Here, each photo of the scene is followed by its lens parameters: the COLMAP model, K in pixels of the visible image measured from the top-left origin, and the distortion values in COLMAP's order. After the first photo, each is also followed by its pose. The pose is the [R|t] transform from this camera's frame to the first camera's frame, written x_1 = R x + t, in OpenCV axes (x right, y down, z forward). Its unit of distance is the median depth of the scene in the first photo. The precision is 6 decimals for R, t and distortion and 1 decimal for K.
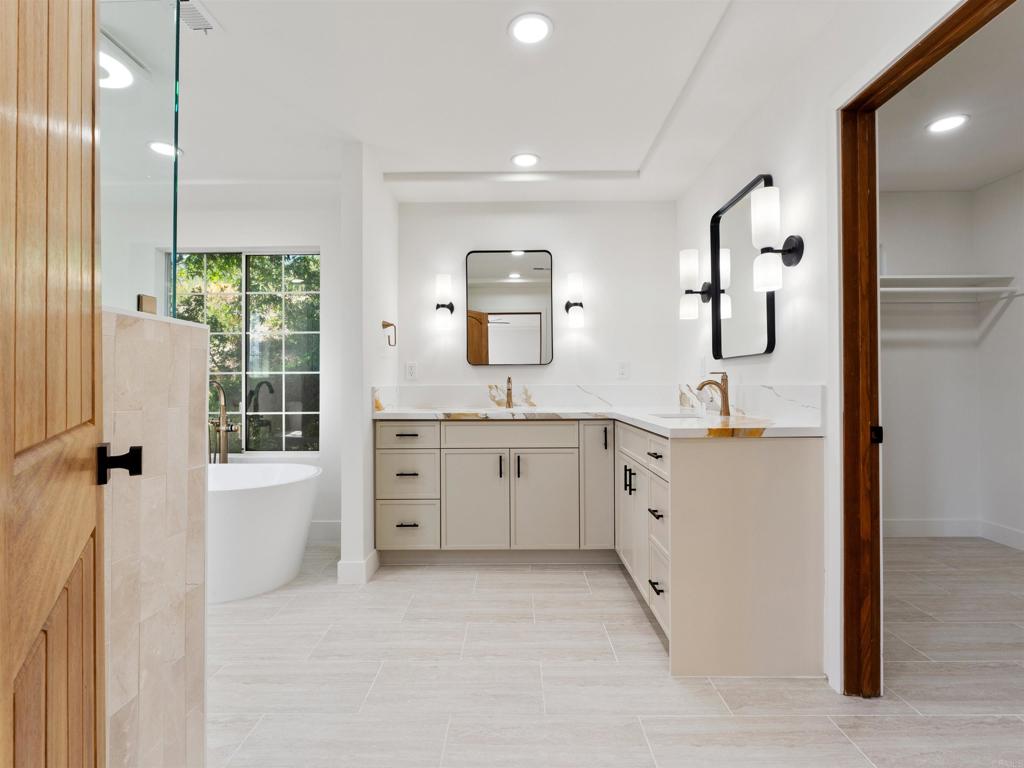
lens RADIAL K [[487.8, 0, 510.2], [0, 487.8, 382.1], [0, 0, 1]] dist [-0.008922, 0.002392]
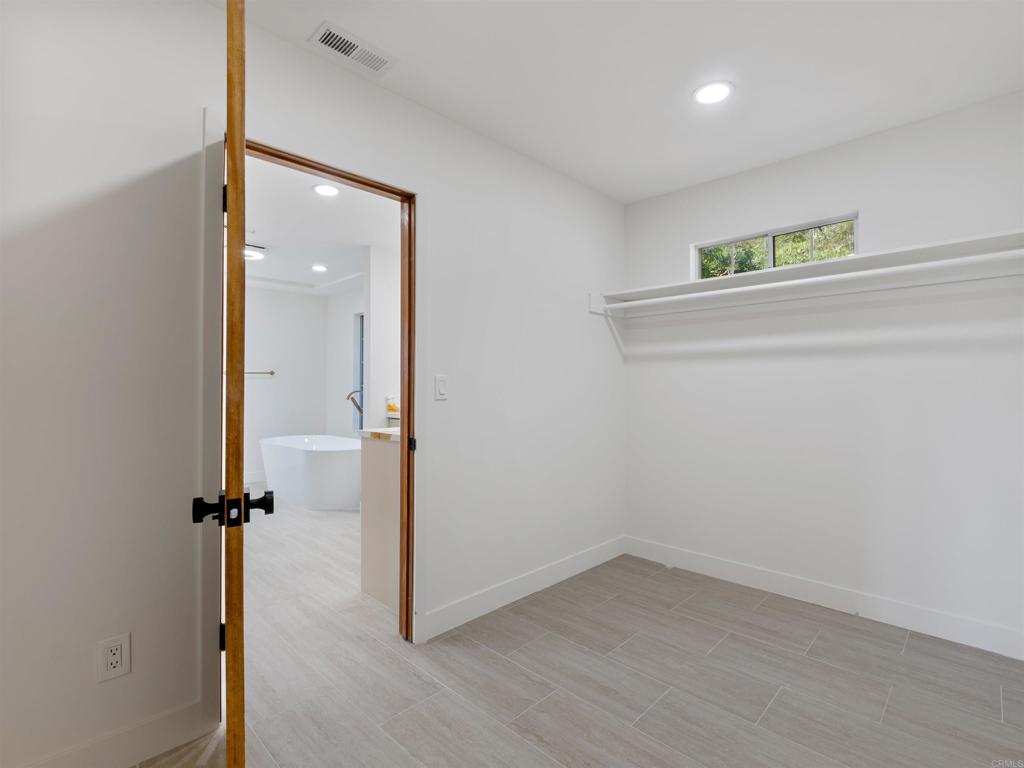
lens RADIAL K [[487.8, 0, 504.4], [0, 487.8, 389.0], [0, 0, 1]] dist [-0.008922, 0.002392]
pose [[0.718247, 0.007404, -0.695749, 1.364138], [-0.002827, 0.999966, 0.007723, -0.036013], [0.695783, -0.003580, 0.718243, 0.169999]]
